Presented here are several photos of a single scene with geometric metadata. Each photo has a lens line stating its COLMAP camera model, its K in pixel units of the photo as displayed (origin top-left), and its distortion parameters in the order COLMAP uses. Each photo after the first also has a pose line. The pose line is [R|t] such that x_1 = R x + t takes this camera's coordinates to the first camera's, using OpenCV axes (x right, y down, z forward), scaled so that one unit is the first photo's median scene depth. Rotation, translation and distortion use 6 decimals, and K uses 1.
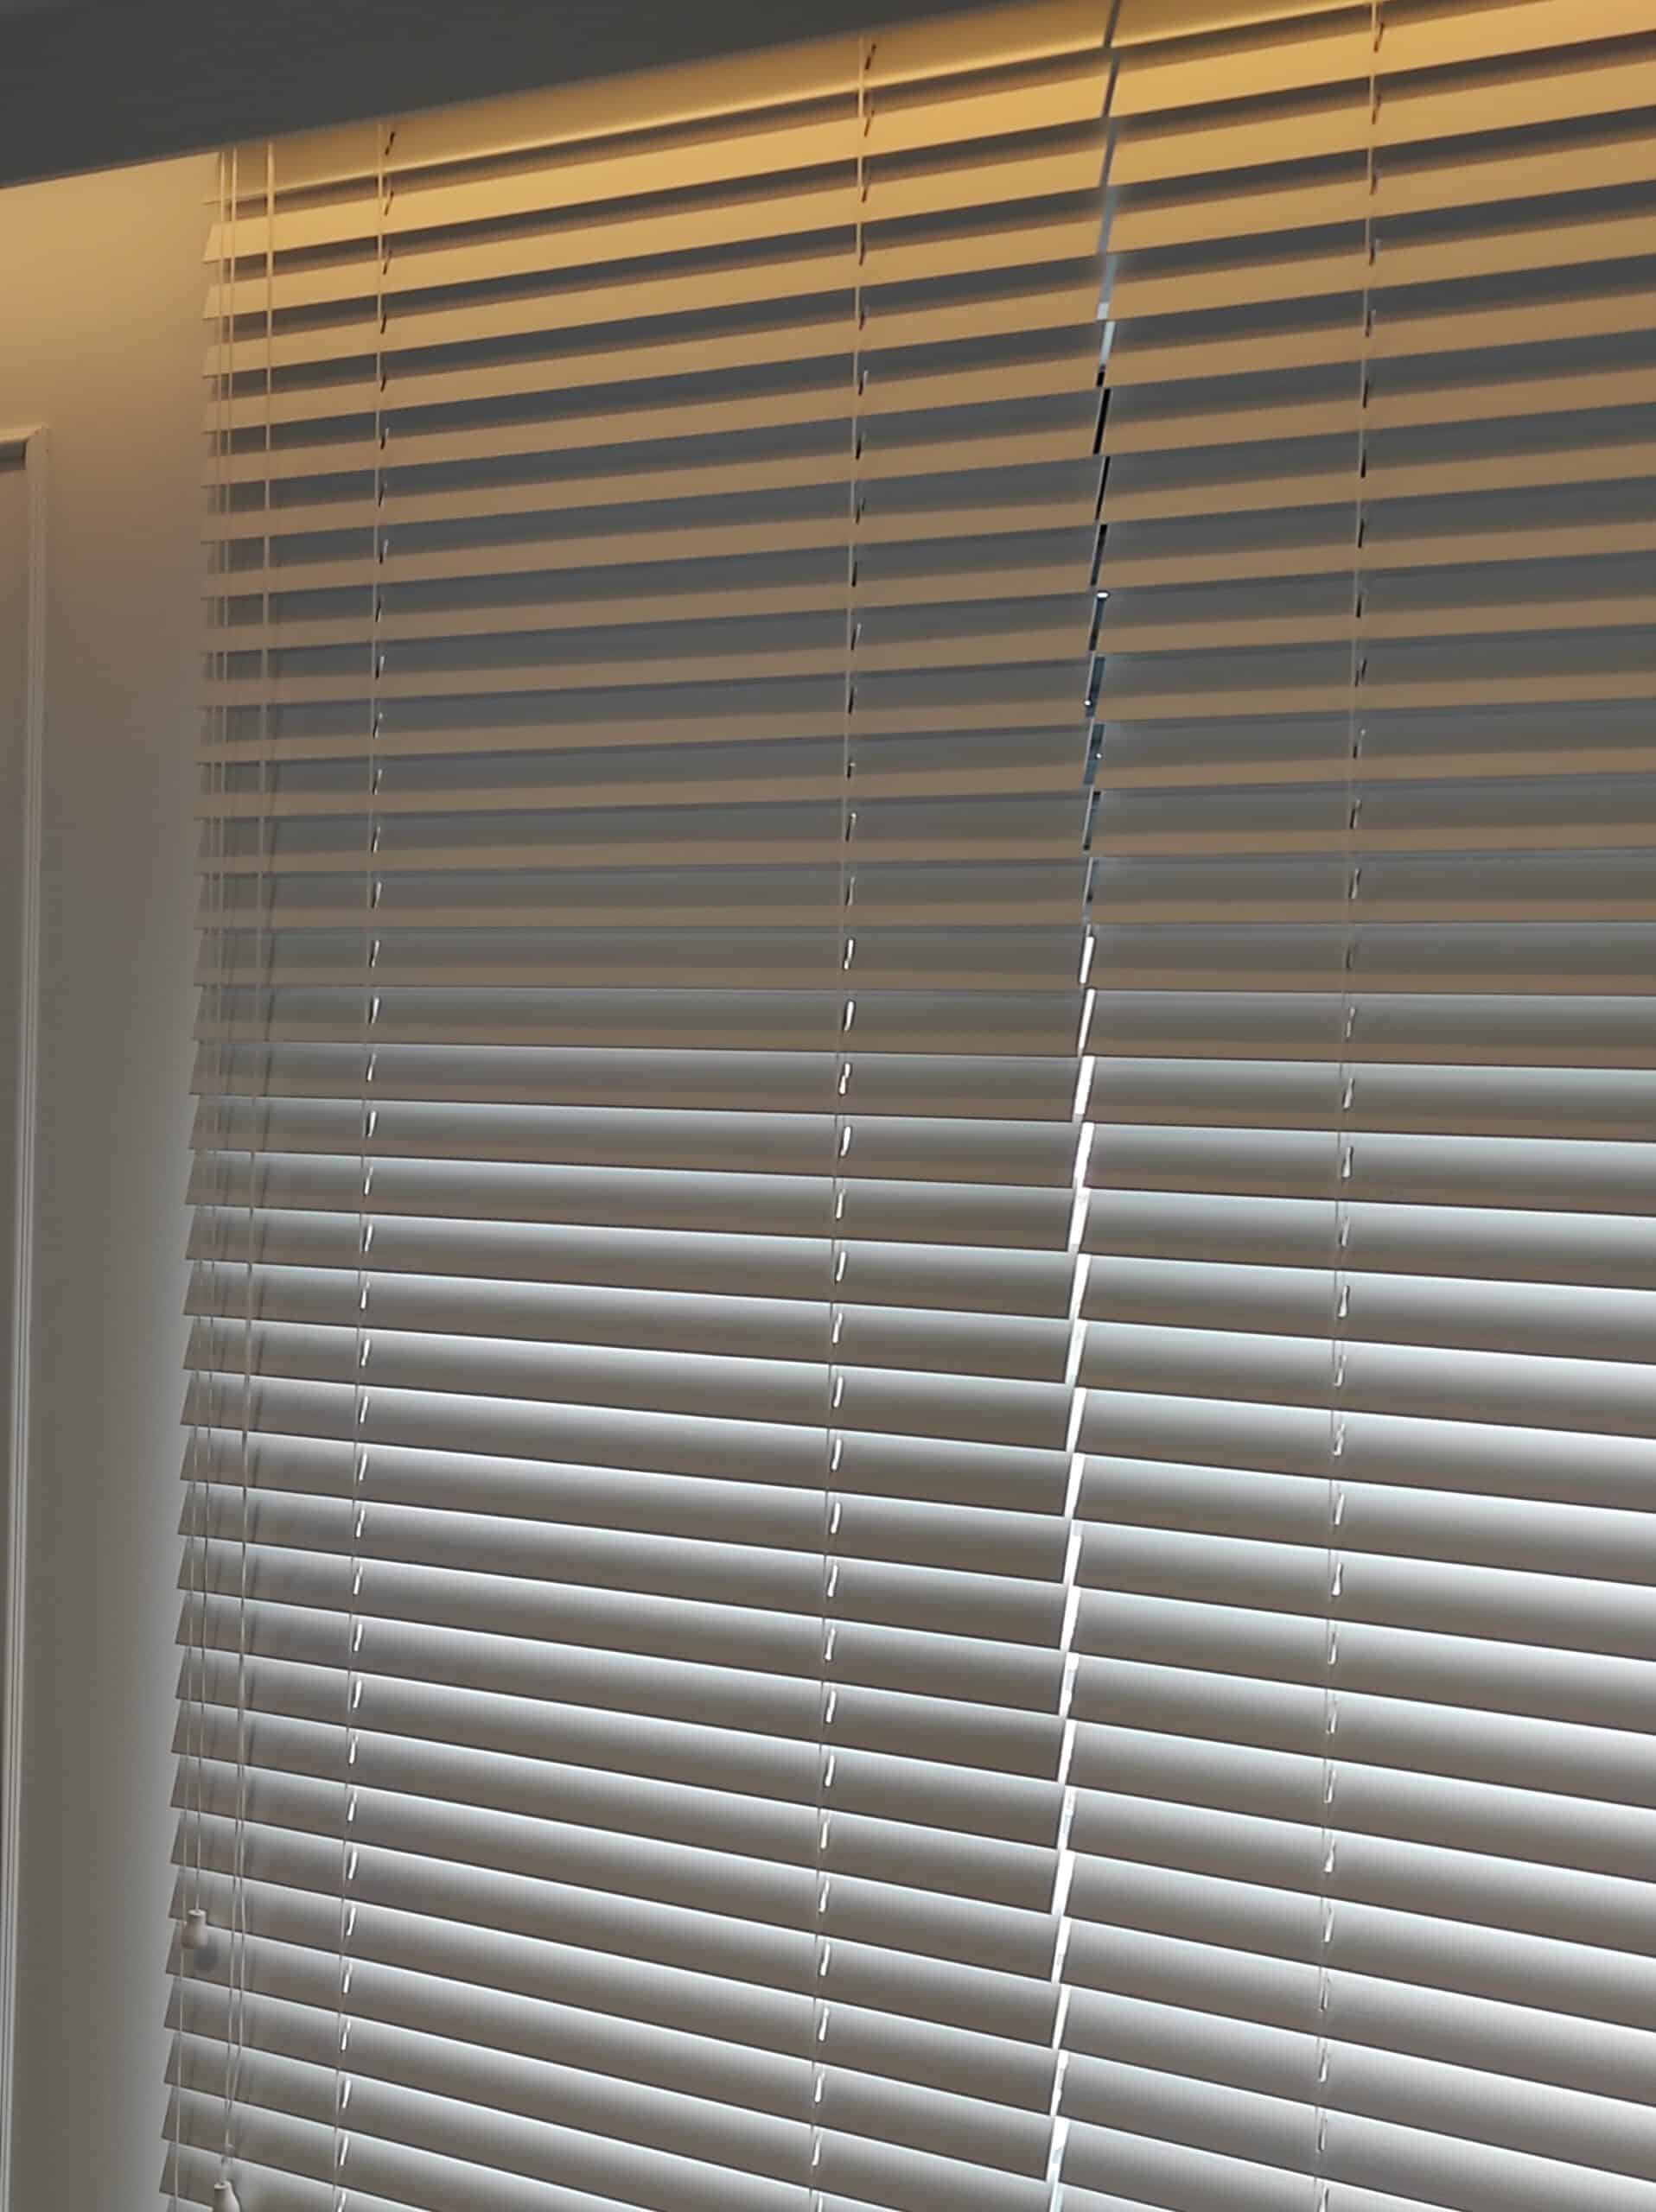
lens RADIAL K [[1610.5, 0, 828.0], [0, 1610.5, 1106.0], [0, 0, 1]] dist [-0.004422, -0.007112]
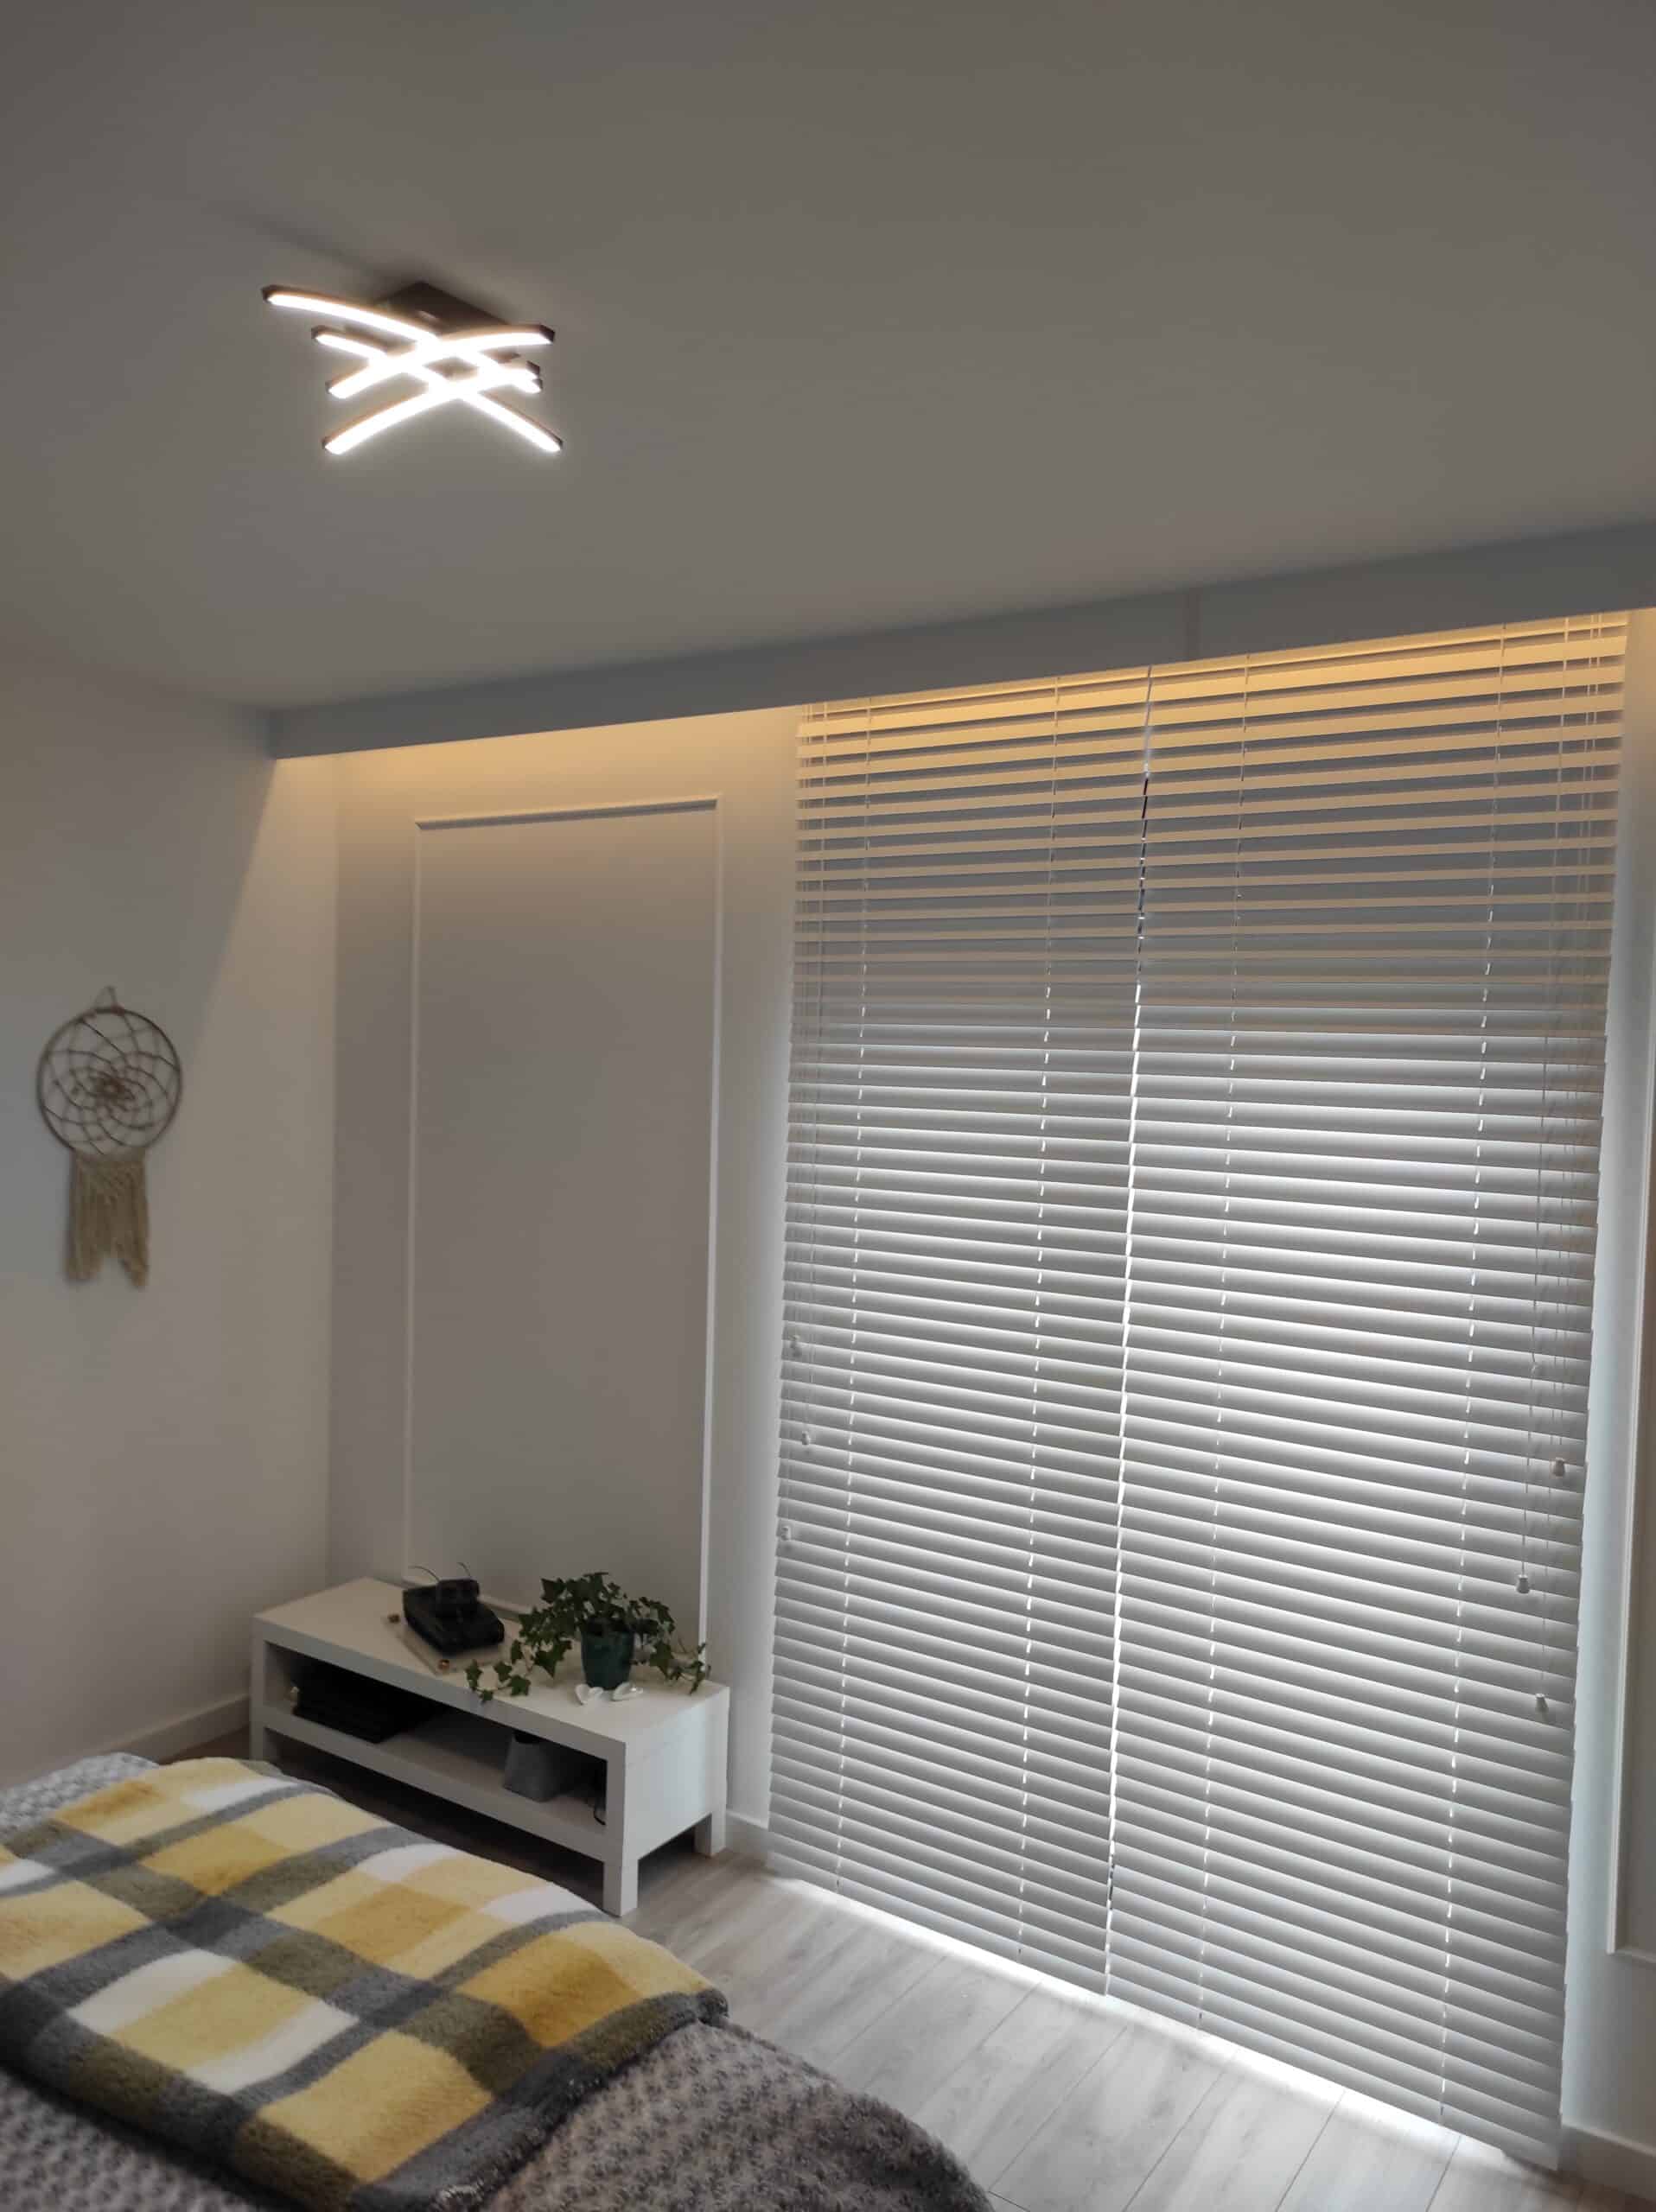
lens RADIAL K [[1666.9, 0, 798.6], [0, 1666.9, 1118.9], [0, 0, 1]] dist [0.009467, -0.001874]
pose [[0.998424, 0.036110, -0.042969, -0.273641], [-0.043294, 0.982685, -0.180153, 0.624769], [0.035719, 0.181729, 0.982700, -1.693813]]
